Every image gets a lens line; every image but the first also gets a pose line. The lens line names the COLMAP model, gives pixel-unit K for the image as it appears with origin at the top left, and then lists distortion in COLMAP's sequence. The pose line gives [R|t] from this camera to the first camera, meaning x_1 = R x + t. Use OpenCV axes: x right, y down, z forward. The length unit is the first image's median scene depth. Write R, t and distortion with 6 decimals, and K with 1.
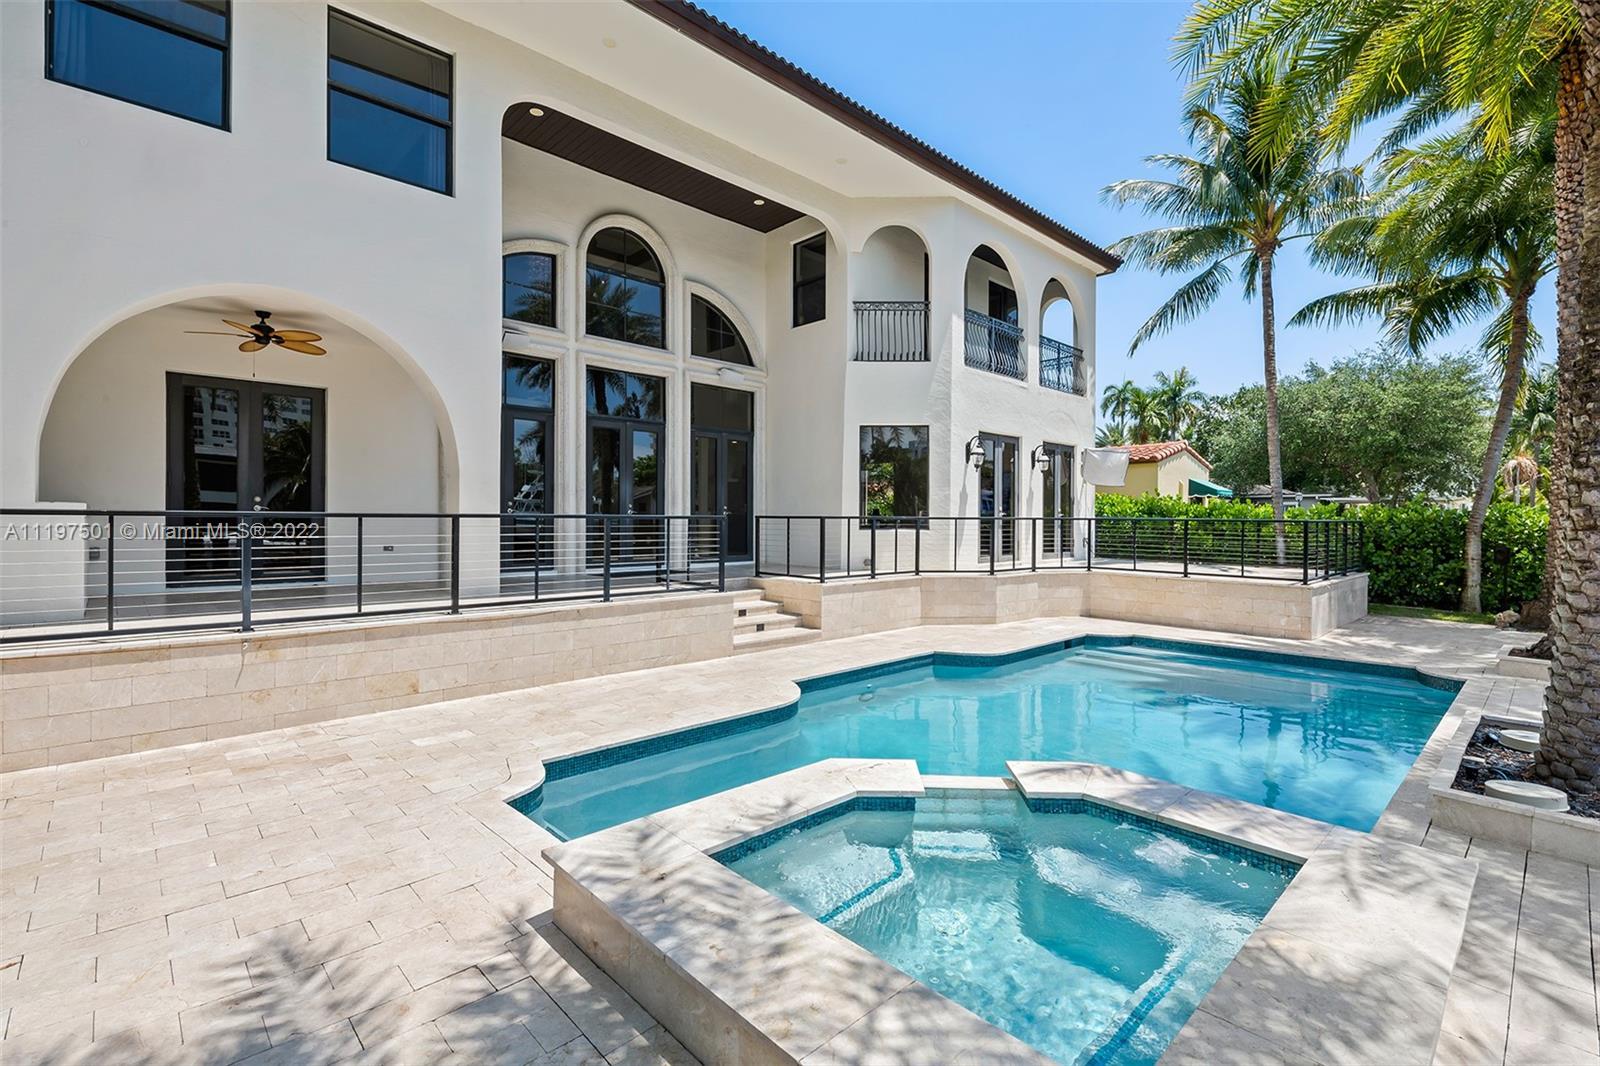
lens RADIAL K [[718.3, 0, 800.6], [0, 718.3, 520.0], [0, 0, 1]] dist [-0.002116, -0.000198]
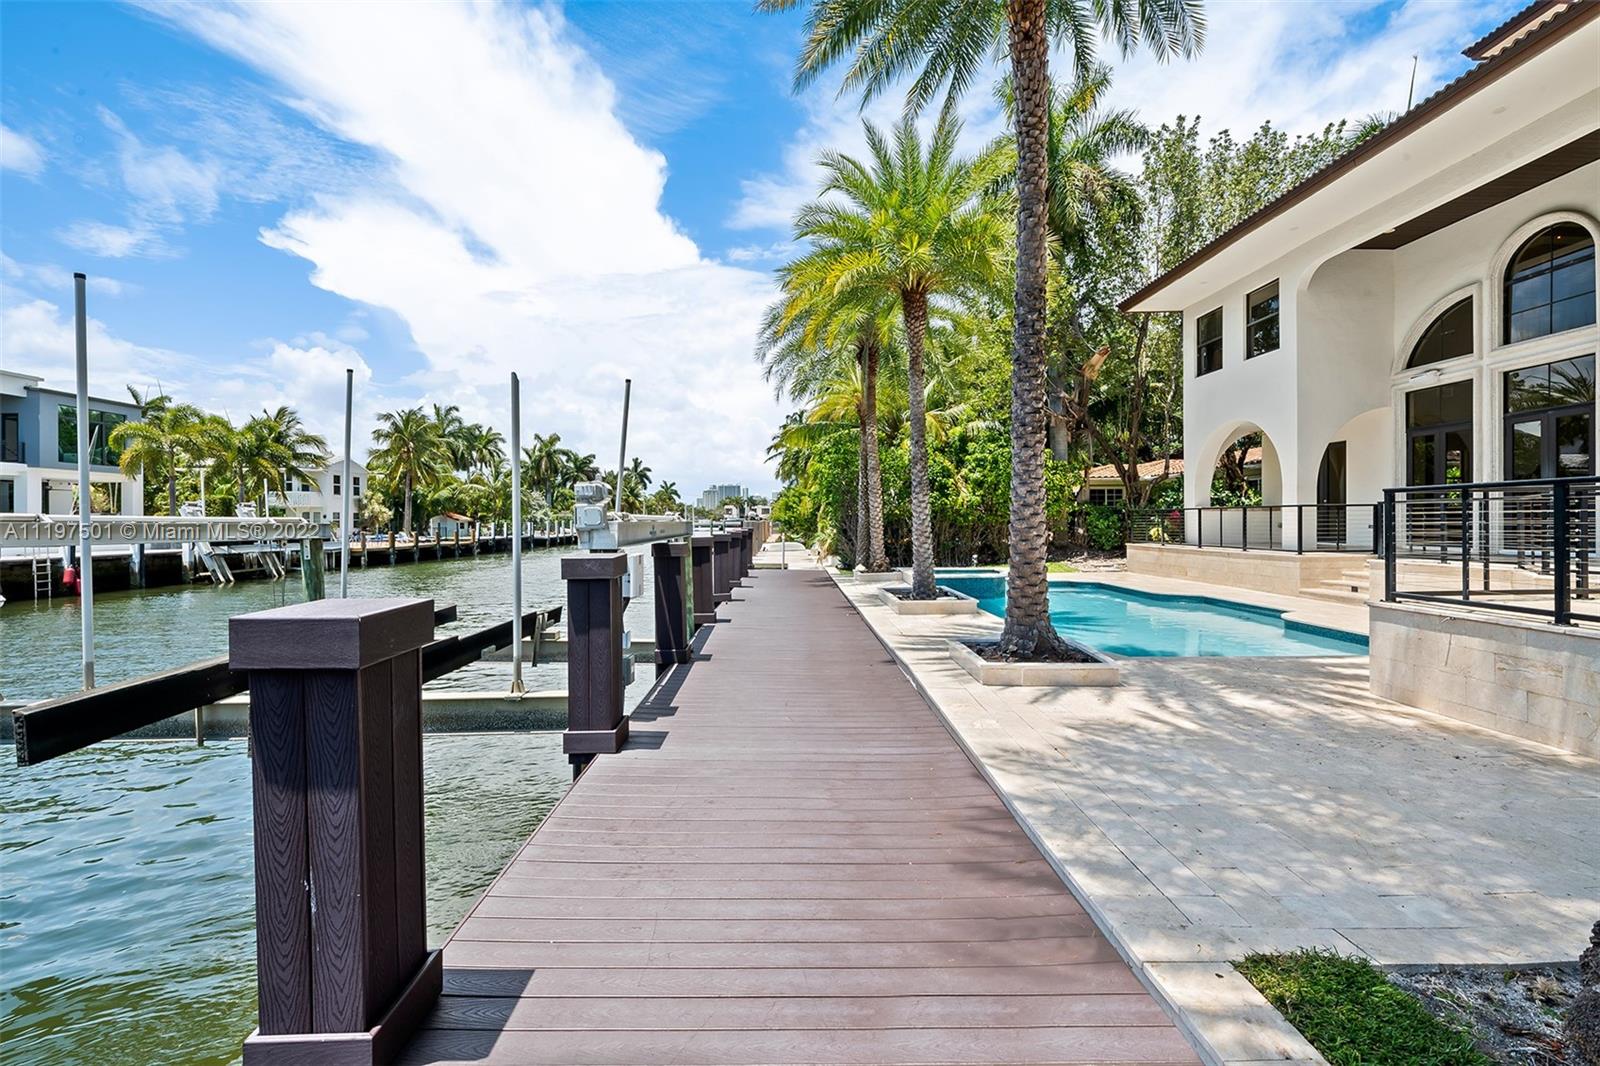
lens RADIAL K [[663.1, 0, 800.0], [0, 663.1, 533.0], [0, 0, 1]] dist [-0.000201, -0.000068]
pose [[-0.680638, 0.011363, -0.732532, 1.148434], [0.000274, 0.999884, 0.015255, 0.022492], [0.732620, 0.010183, -0.680562, 0.825640]]
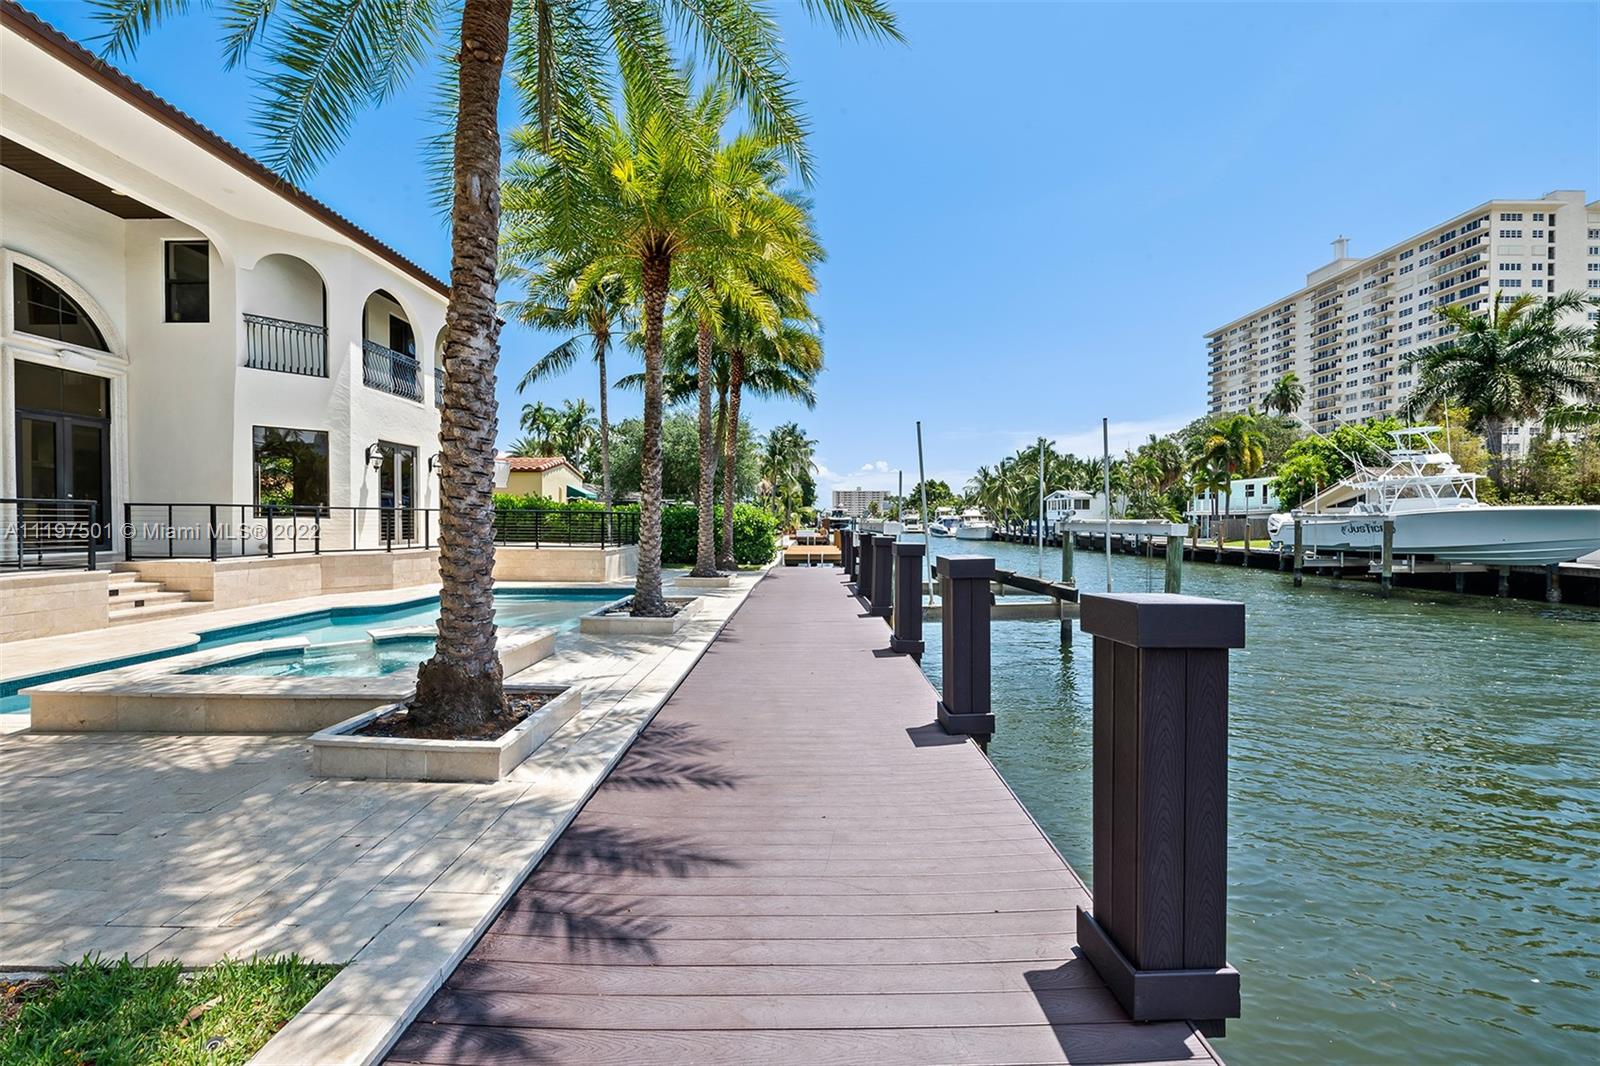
lens RADIAL K [[630.9, 0, 806.9], [0, 630.9, 531.4], [0, 0, 1]] dist [0.000247, -0.003334]
pose [[0.690183, -0.014499, 0.723489, -0.034347], [0.001101, 0.999819, 0.018985, 0.016628], [-0.723634, -0.012307, 0.690074, -0.311869]]
